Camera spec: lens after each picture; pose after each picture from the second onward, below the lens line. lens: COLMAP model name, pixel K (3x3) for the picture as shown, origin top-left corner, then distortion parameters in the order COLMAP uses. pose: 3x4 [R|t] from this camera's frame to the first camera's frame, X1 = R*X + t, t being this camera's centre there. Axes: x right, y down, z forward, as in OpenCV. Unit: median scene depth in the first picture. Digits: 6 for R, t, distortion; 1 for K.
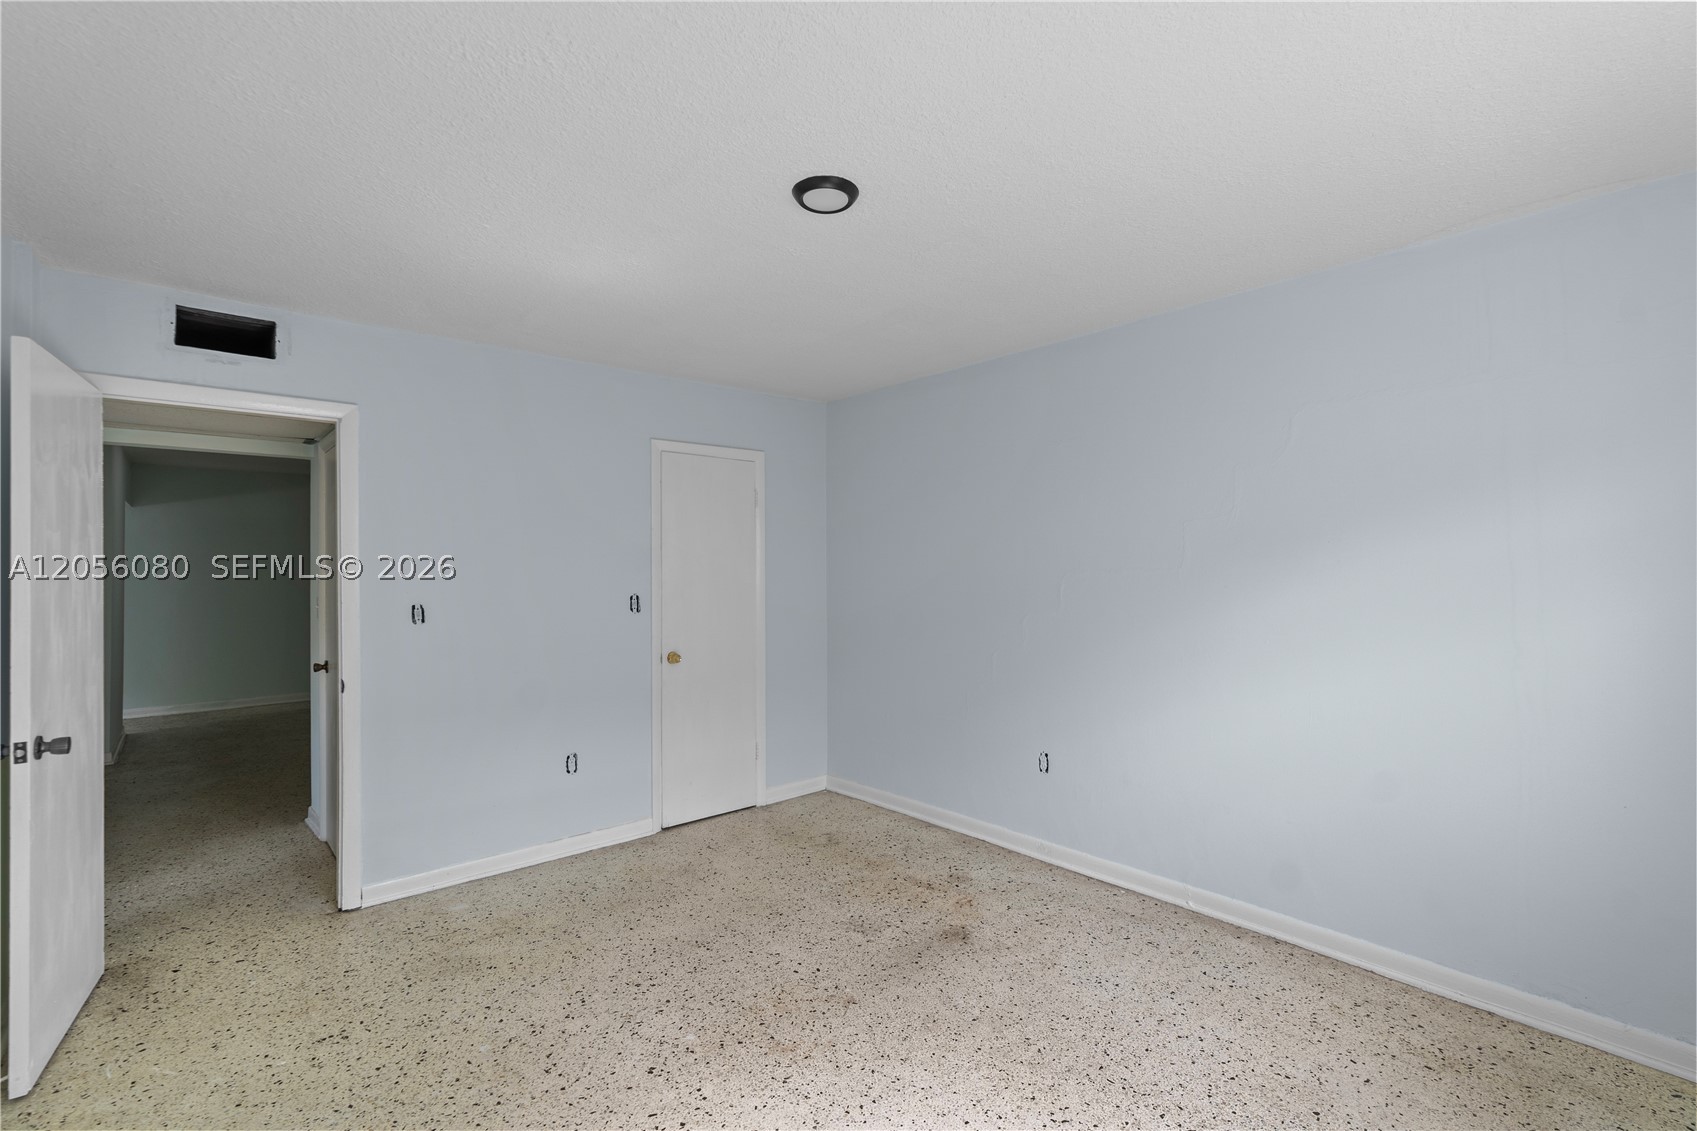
lens RADIAL K [[767.0, 0, 848.5], [0, 767.0, 565.5], [0, 0, 1]] dist [-0.000448, 0.000094]
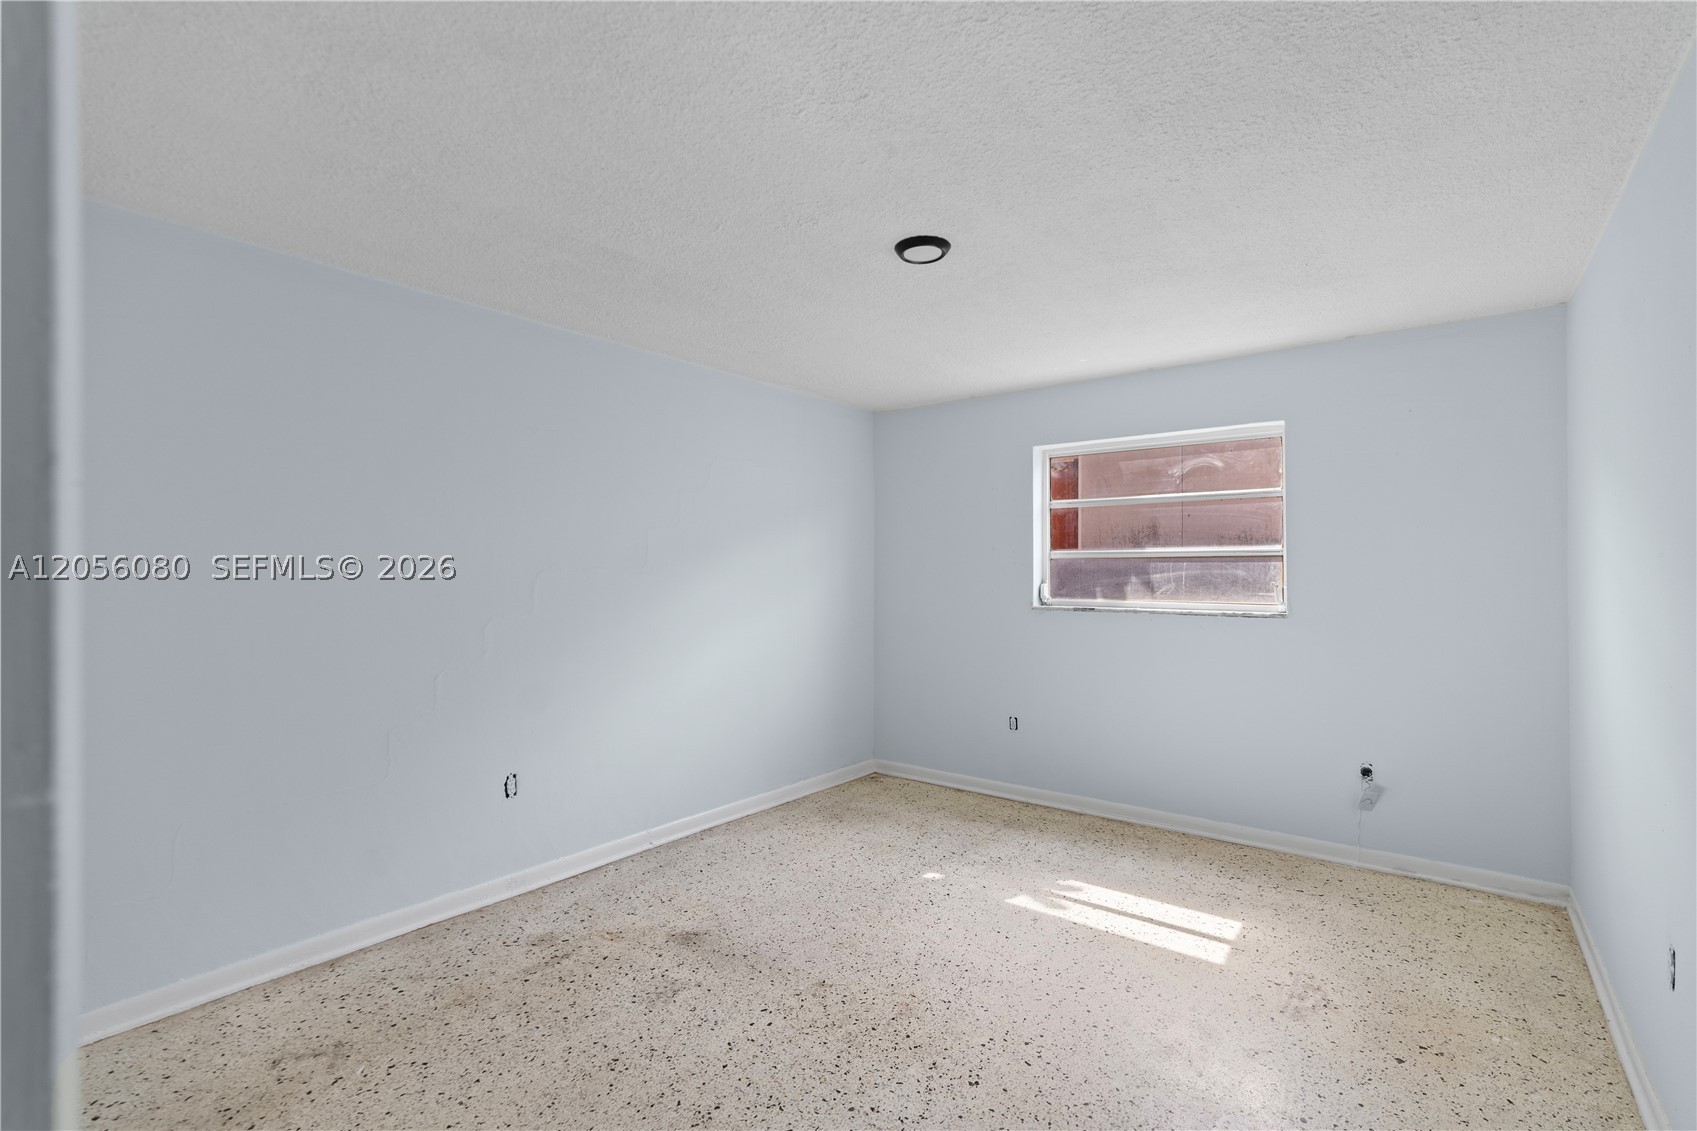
lens RADIAL K [[767.0, 0, 848.5], [0, 767.0, 565.5], [0, 0, 1]] dist [-0.000448, 0.000094]
pose [[-0.191665, 0.013660, 0.981365, -0.853073], [-0.003388, 0.999888, -0.014580, 0.017318], [-0.981455, -0.006119, -0.191597, 0.971256]]
